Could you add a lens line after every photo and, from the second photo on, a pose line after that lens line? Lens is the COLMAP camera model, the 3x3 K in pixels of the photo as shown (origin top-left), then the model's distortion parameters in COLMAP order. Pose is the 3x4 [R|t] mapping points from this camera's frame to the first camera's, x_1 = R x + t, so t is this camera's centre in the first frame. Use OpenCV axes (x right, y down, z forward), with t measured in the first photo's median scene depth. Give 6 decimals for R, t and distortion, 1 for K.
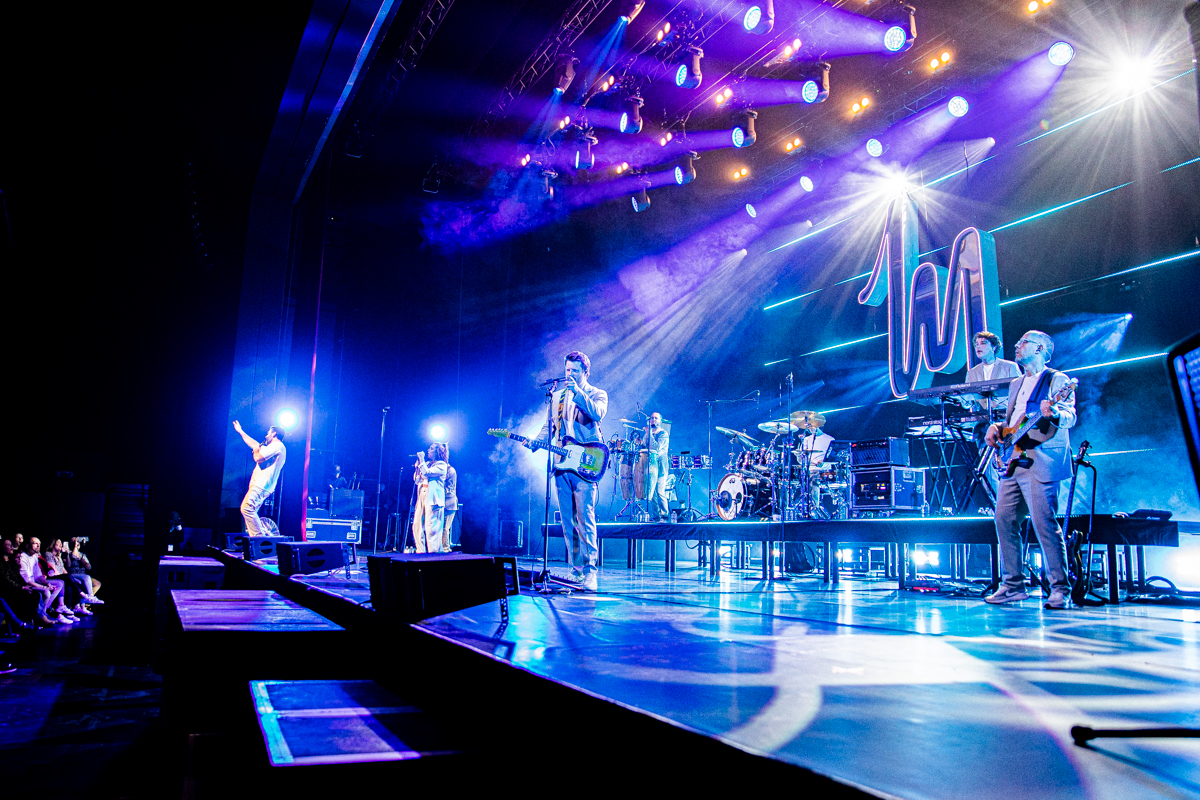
lens RADIAL K [[845.3, 0, 600.0], [0, 845.3, 400.0], [0, 0, 1]] dist [-0.141219, 0.110027]
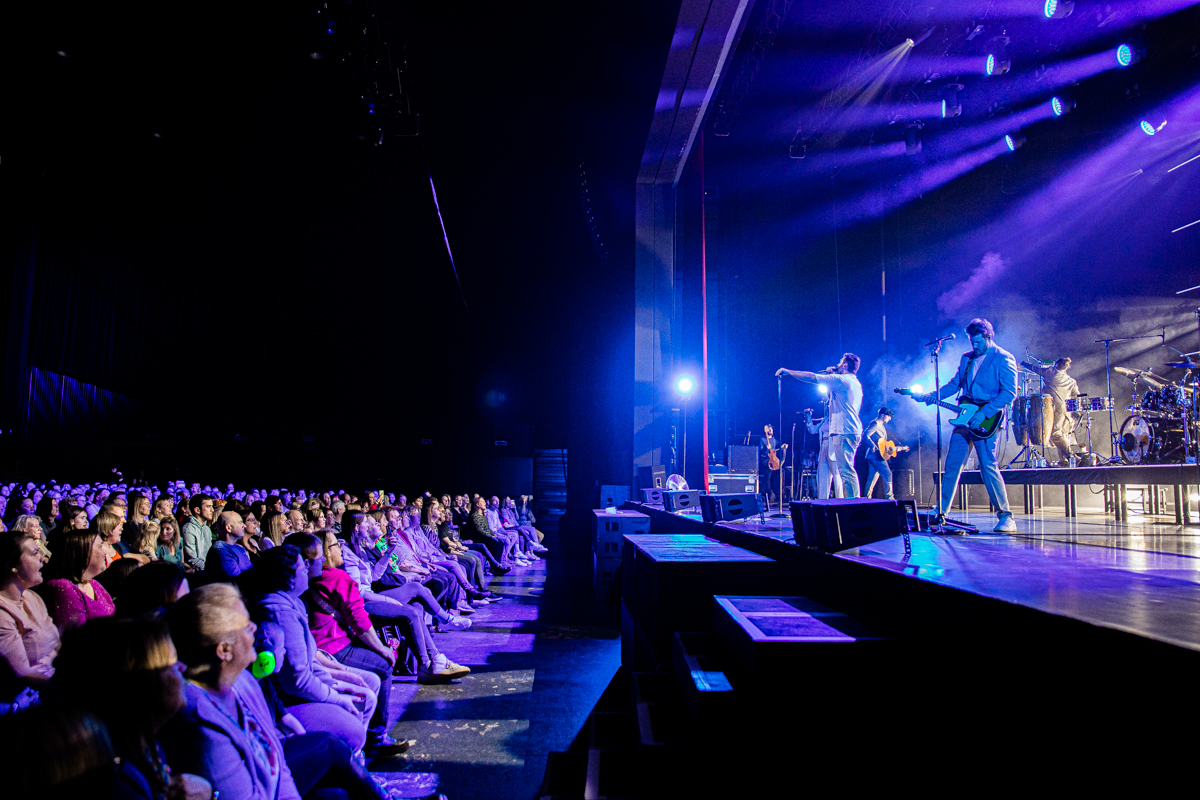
lens RADIAL K [[845.3, 0, 600.0], [0, 845.3, 400.0], [0, 0, 1]] dist [-0.141219, 0.110027]
pose [[0.900700, -0.056482, -0.430755, 0.005408], [0.080753, 0.996000, 0.038254, -0.015777], [0.426871, -0.069240, 0.901658, -0.103660]]
